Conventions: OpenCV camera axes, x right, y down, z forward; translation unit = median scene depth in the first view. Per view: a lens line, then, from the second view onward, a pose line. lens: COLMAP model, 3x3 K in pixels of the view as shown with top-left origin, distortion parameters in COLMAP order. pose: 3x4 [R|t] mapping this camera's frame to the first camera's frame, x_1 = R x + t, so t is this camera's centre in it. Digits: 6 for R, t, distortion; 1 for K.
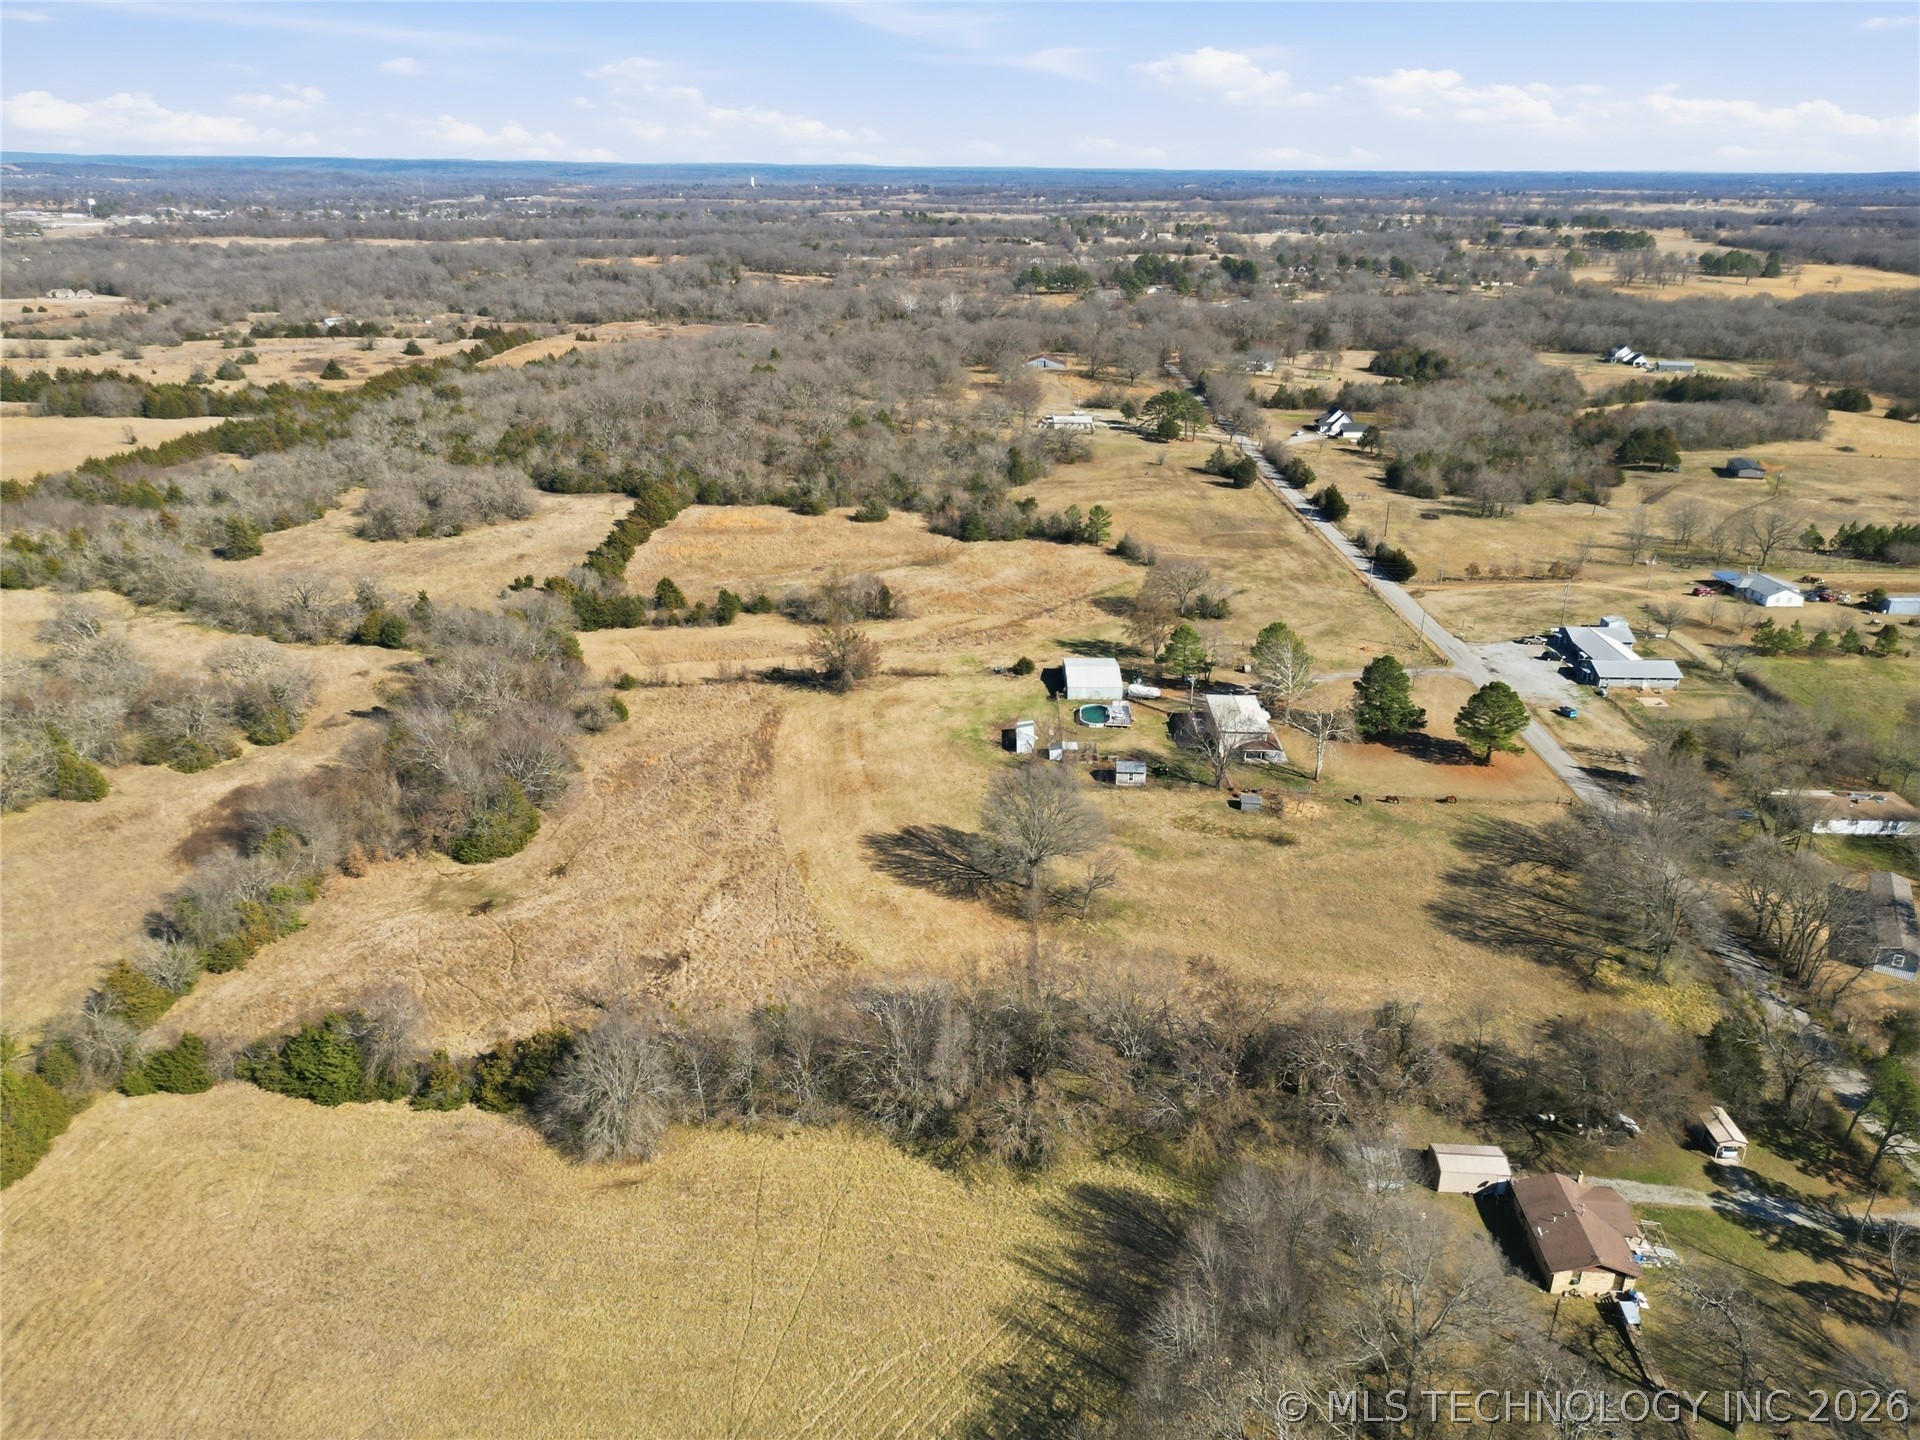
lens RADIAL K [[1332.9, 0, 964.9], [0, 1332.9, 717.7], [0, 0, 1]] dist [0.073102, -0.072377]
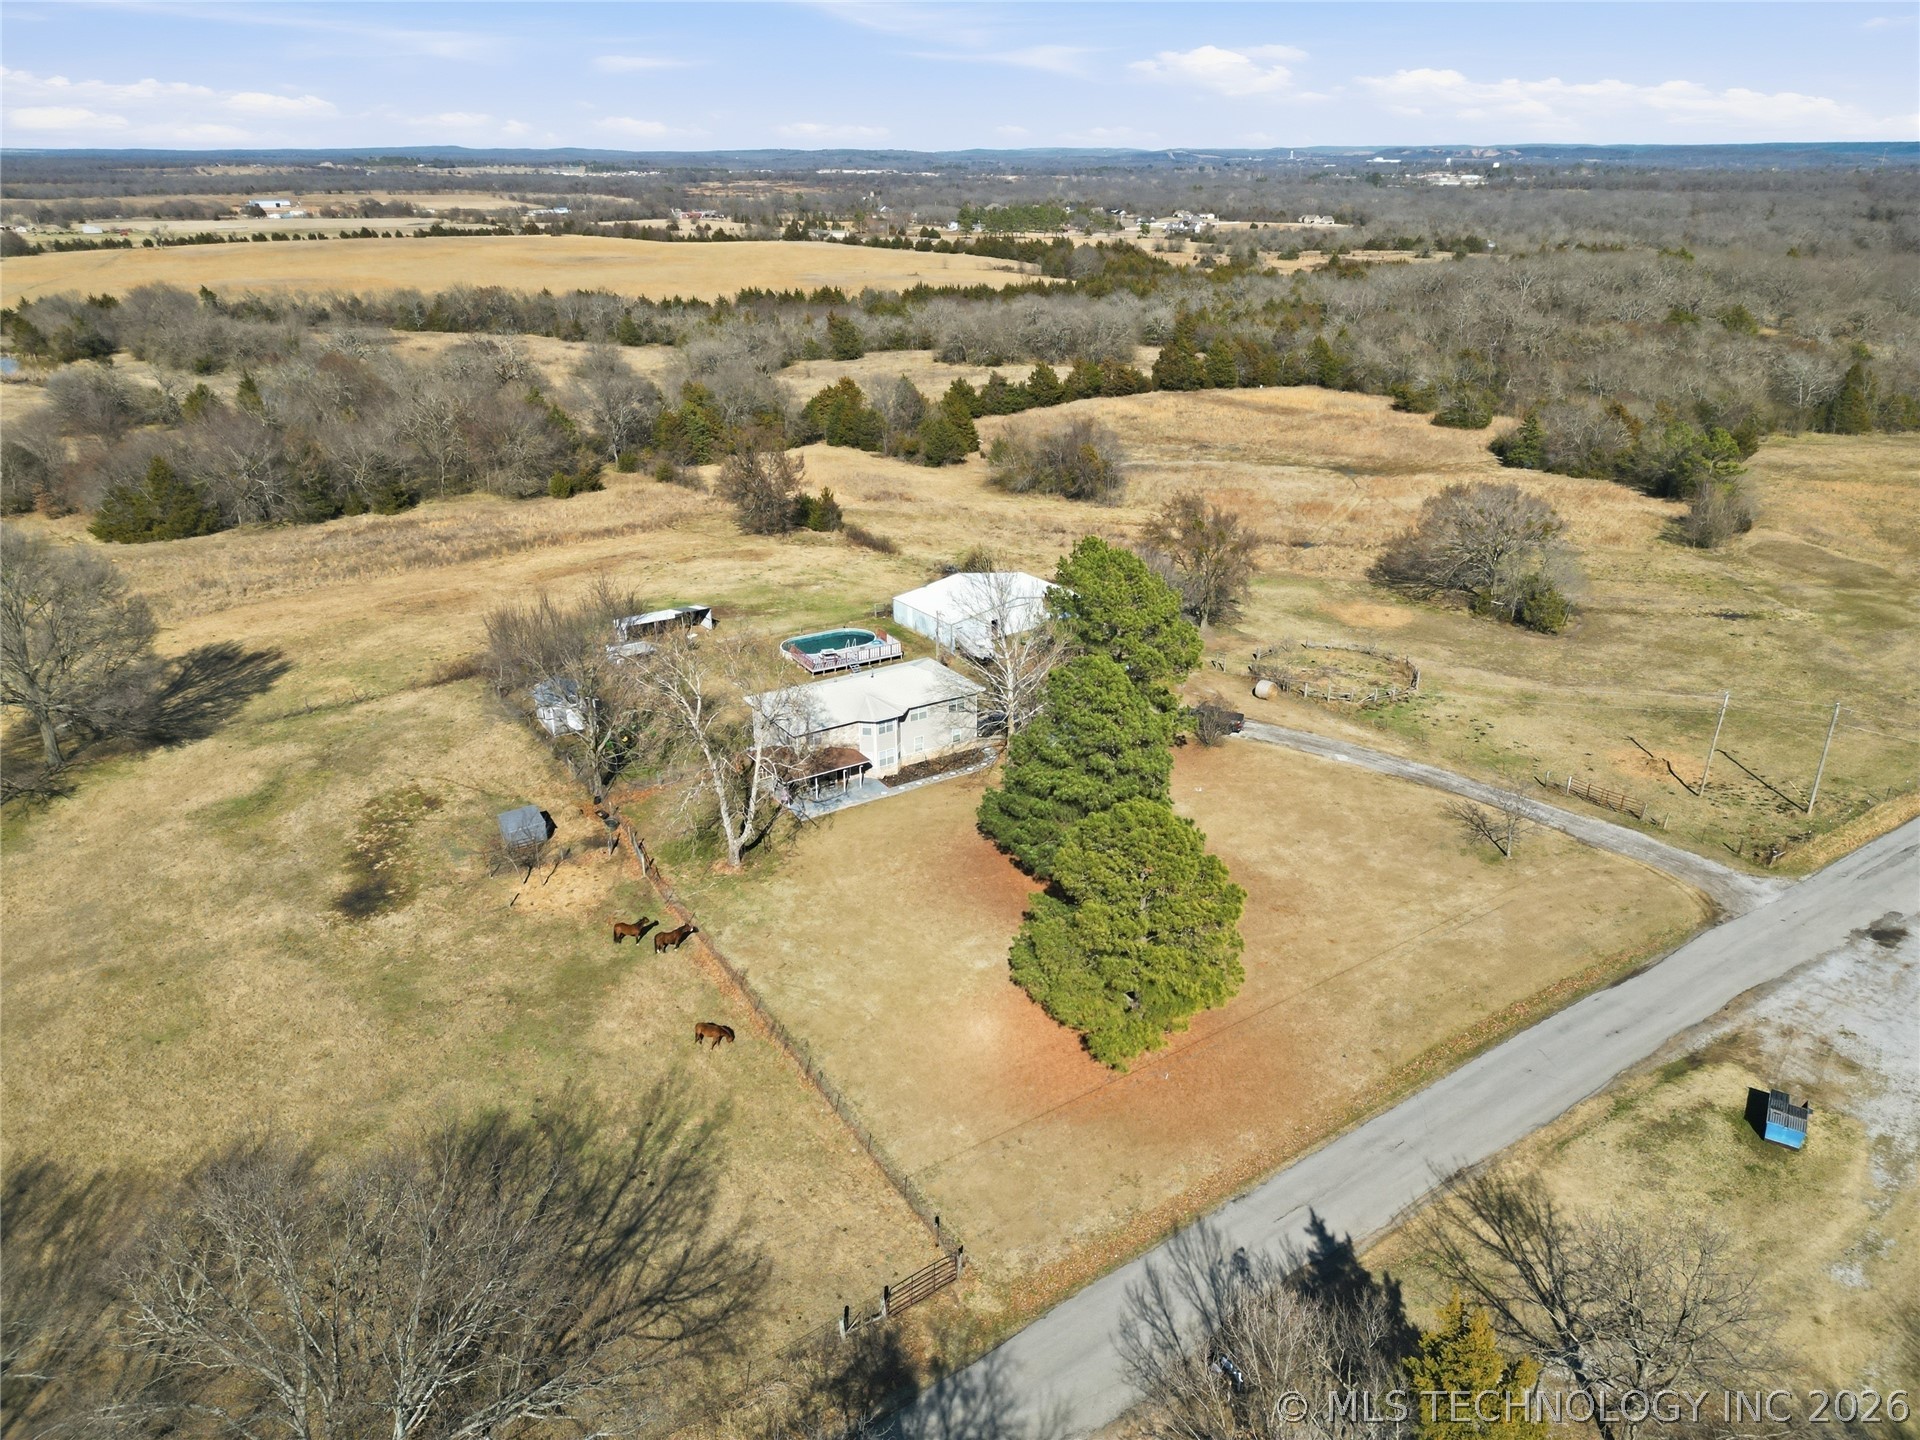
lens RADIAL K [[1332.9, 0, 964.9], [0, 1332.9, 717.7], [0, 0, 1]] dist [0.073102, -0.072377]
pose [[0.582026, 0.310360, -0.751613, 0.307474], [-0.304564, 0.940221, 0.152396, -0.040950], [0.753980, 0.140216, 0.641758, 0.407958]]
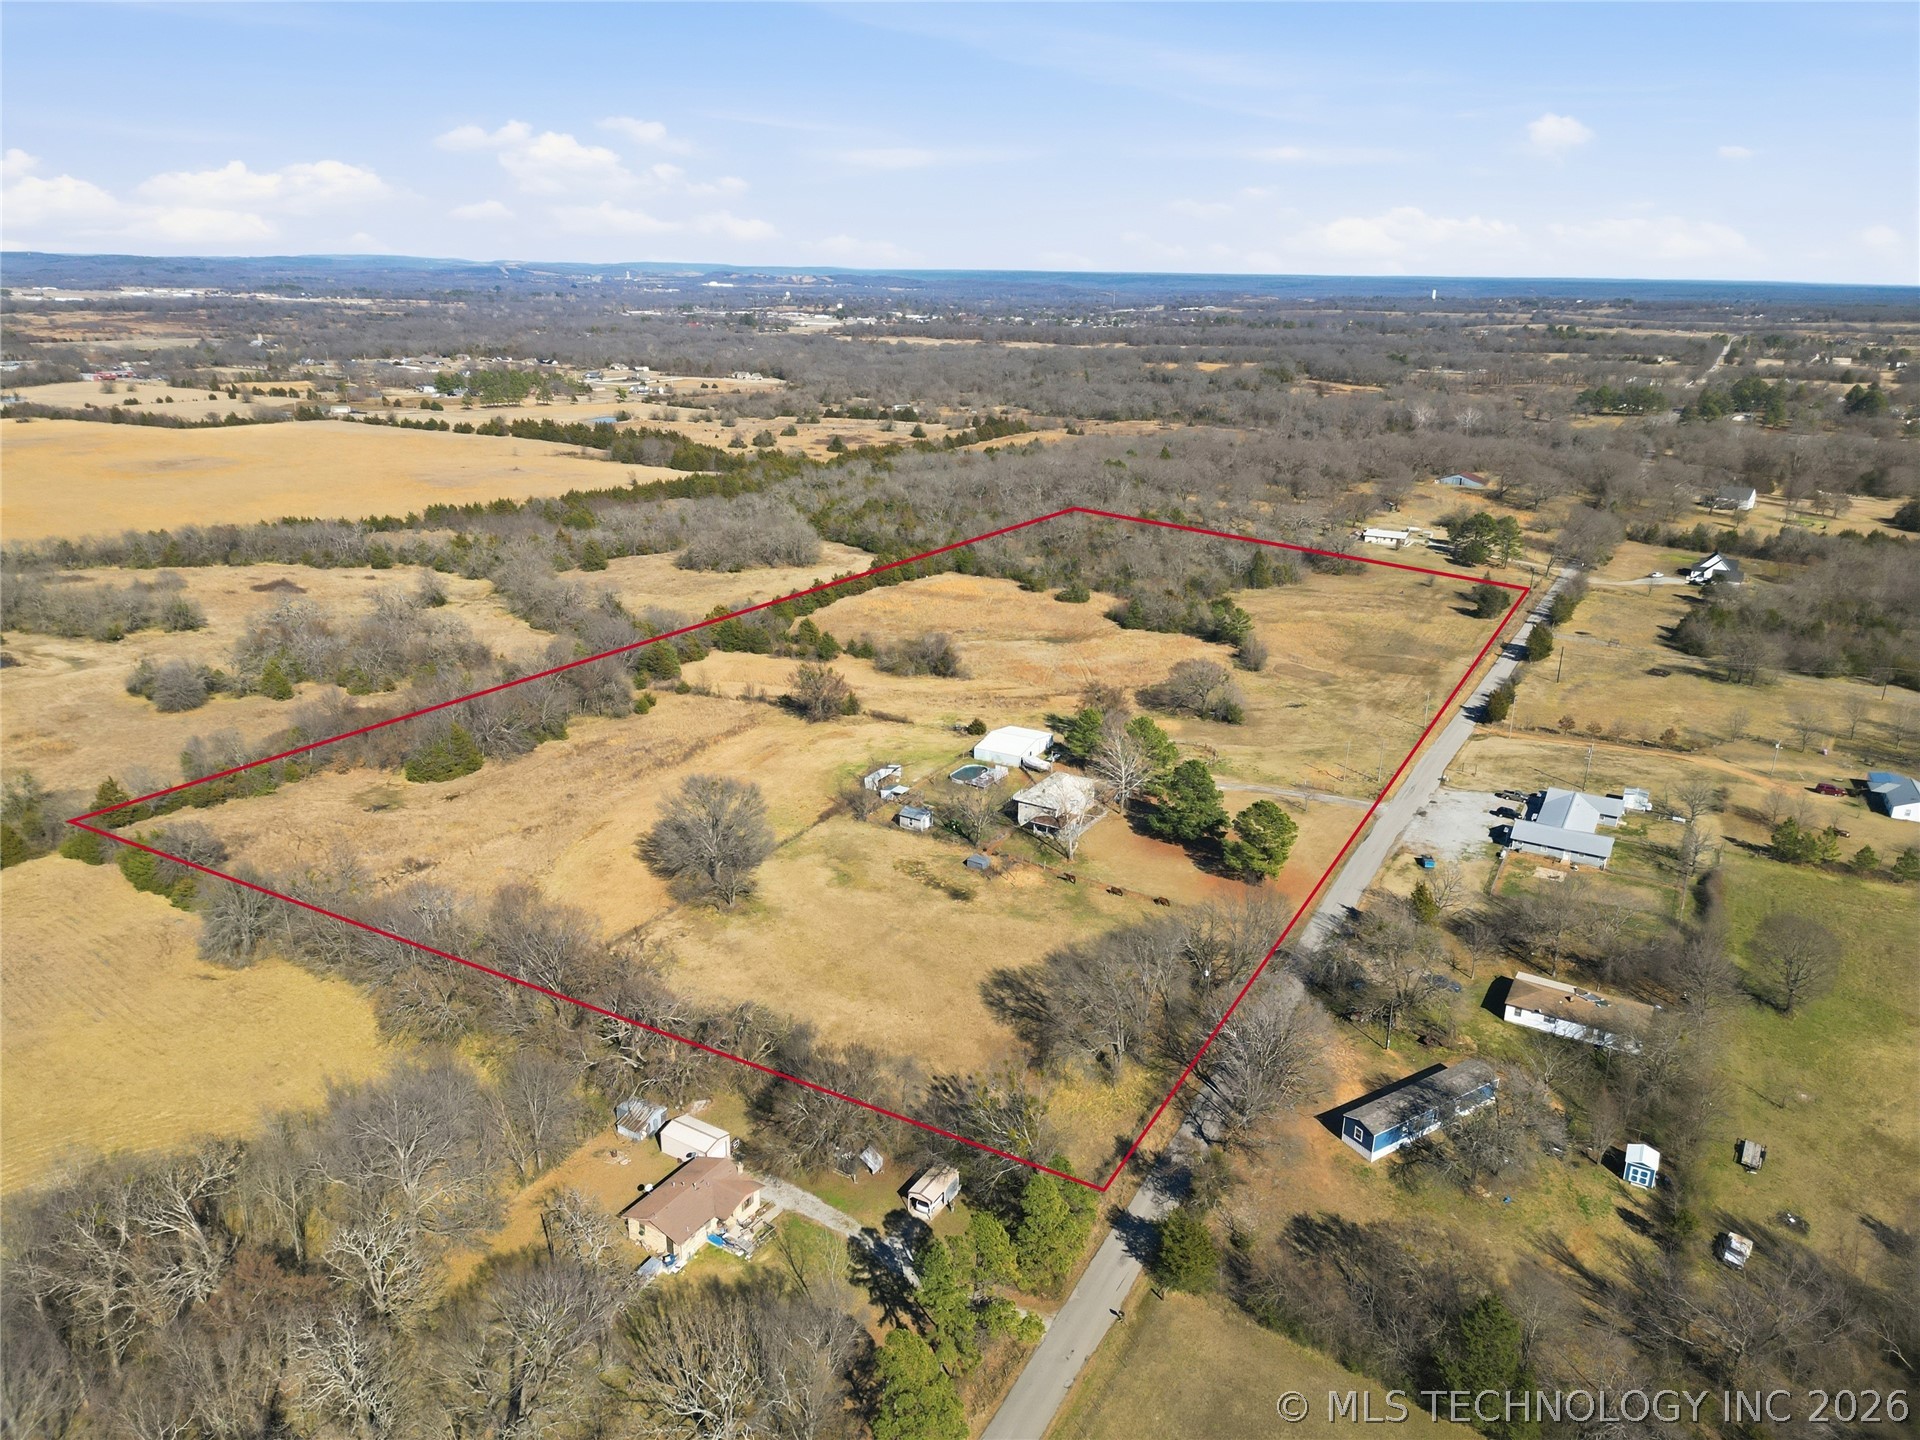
lens RADIAL K [[1332.9, 0, 964.9], [0, 1332.9, 717.7], [0, 0, 1]] dist [0.073102, -0.072377]
pose [[0.882955, 0.157507, -0.442246, 0.325282], [-0.189447, 0.981472, -0.028682, -0.008542], [0.429535, 0.109107, 0.896435, 0.014445]]
